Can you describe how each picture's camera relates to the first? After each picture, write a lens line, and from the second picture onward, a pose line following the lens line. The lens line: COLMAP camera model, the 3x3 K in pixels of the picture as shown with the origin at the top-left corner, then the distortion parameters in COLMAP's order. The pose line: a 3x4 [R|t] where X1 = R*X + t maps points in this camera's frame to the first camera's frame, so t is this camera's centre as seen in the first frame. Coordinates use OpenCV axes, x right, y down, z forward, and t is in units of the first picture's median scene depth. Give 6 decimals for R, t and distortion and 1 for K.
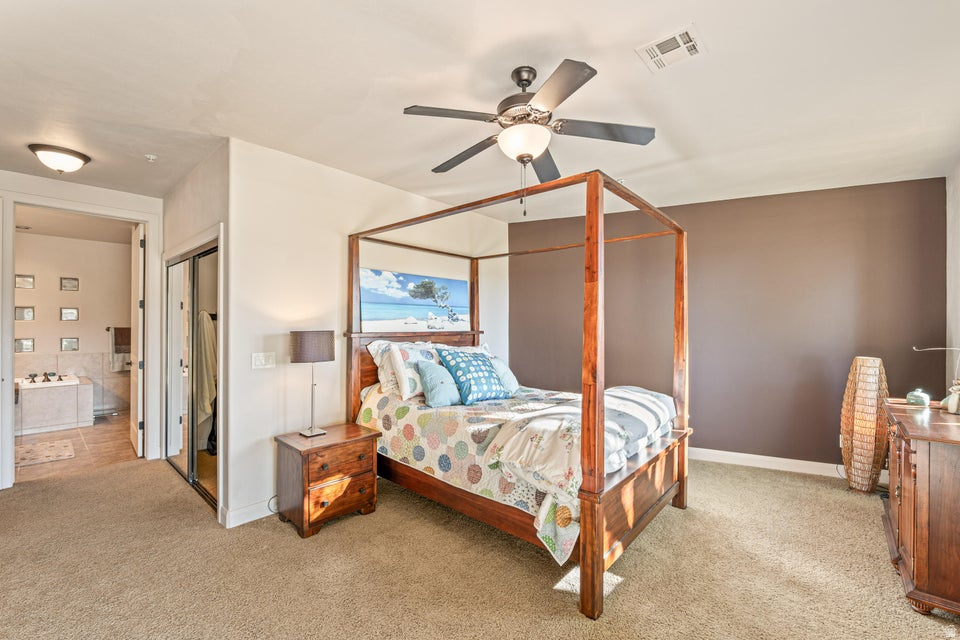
lens RADIAL K [[391.4, 0, 476.2], [0, 391.4, 320.7], [0, 0, 1]] dist [-0.013158, 0.001446]
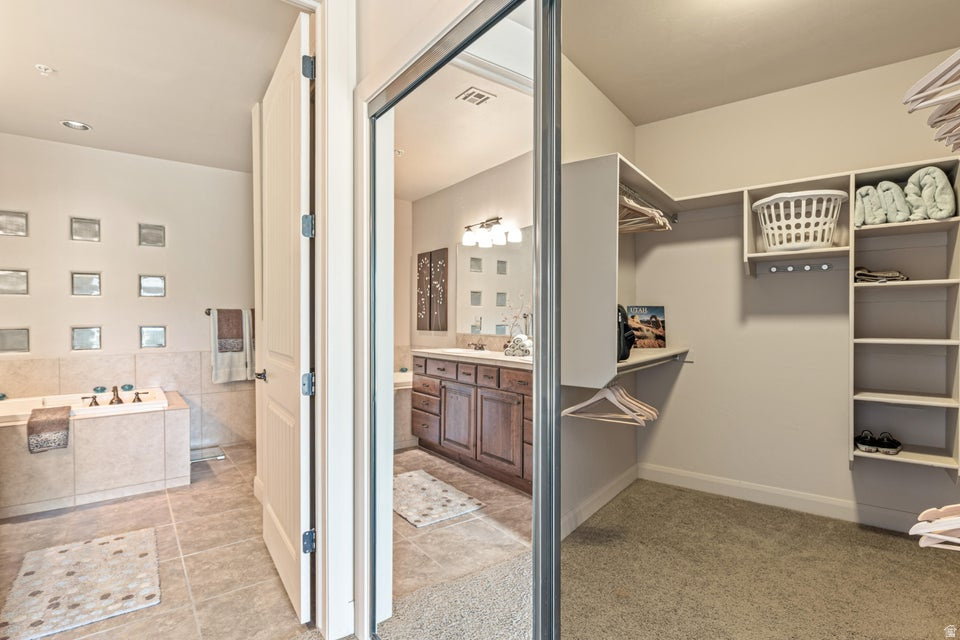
lens RADIAL K [[478.6, 0, 481.9], [0, 478.6, 316.8], [0, 0, 1]] dist [0.005757, -0.001130]
pose [[0.976620, -0.006042, -0.214887, -0.429220], [0.006717, 0.999975, 0.002409, 0.034565], [0.214867, -0.003796, 0.976636, 0.416287]]
